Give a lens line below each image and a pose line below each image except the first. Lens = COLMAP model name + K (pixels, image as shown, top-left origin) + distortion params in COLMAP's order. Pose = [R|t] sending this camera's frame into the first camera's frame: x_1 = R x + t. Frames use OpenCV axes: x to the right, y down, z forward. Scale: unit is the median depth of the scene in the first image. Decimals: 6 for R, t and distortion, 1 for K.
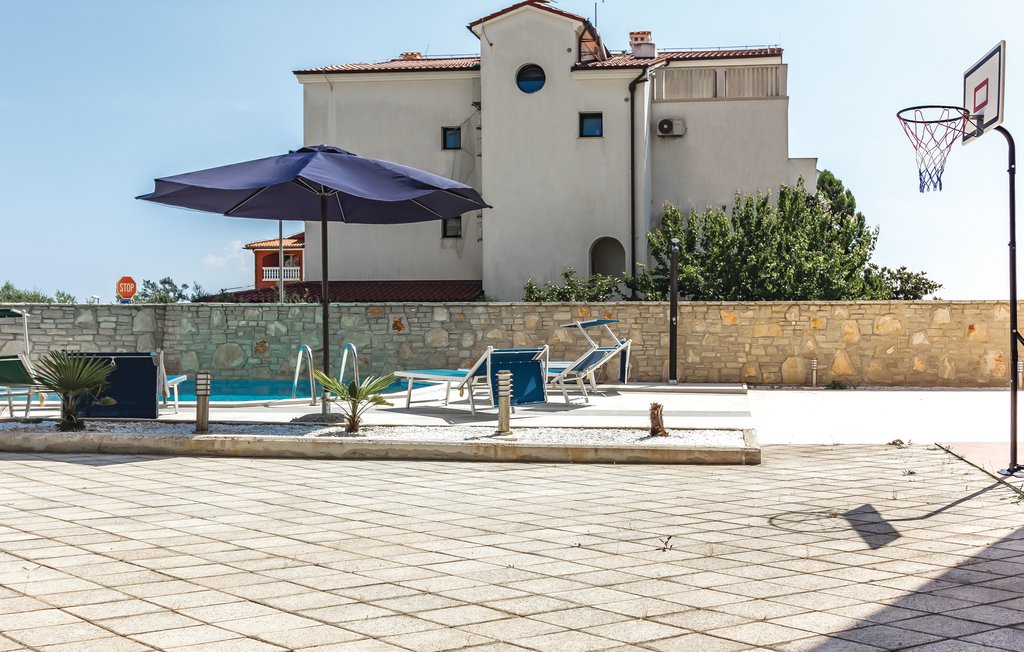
lens RADIAL K [[760.5, 0, 608.7], [0, 760.5, 329.1], [0, 0, 1]] dist [0.000209, 0.003070]
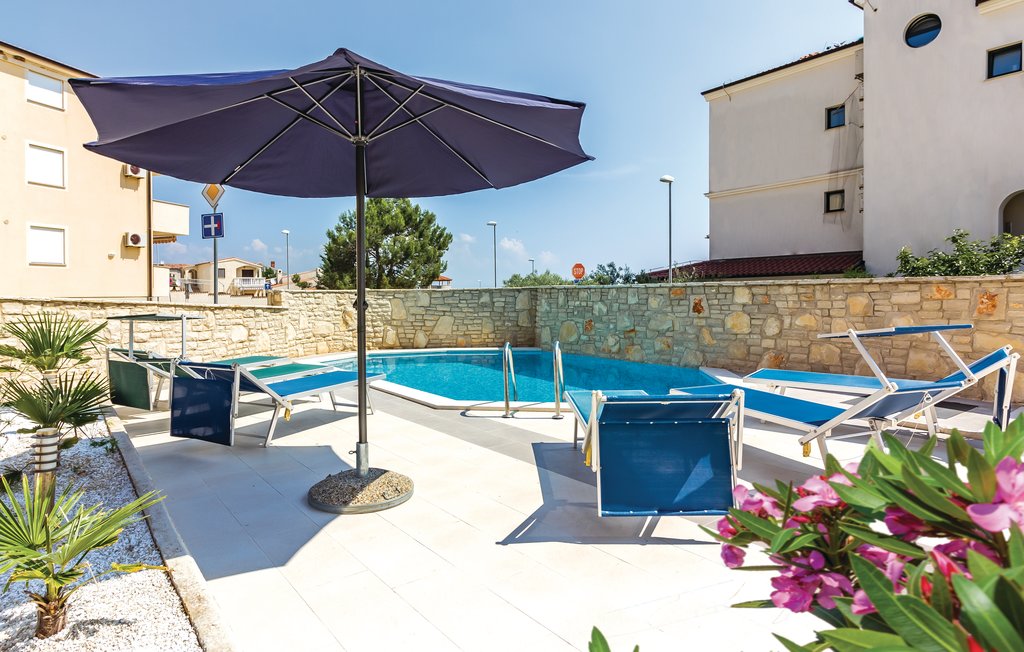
lens RADIAL K [[571.9, 0, 524.8], [0, 571.9, 313.0], [0, 0, 1]] dist [0.001776, 0.000629]
pose [[0.740986, 0.011792, -0.671417, 0.027340], [0.009462, 0.999563, 0.027997, -0.018165], [0.671454, -0.027098, 0.740551, 0.330559]]
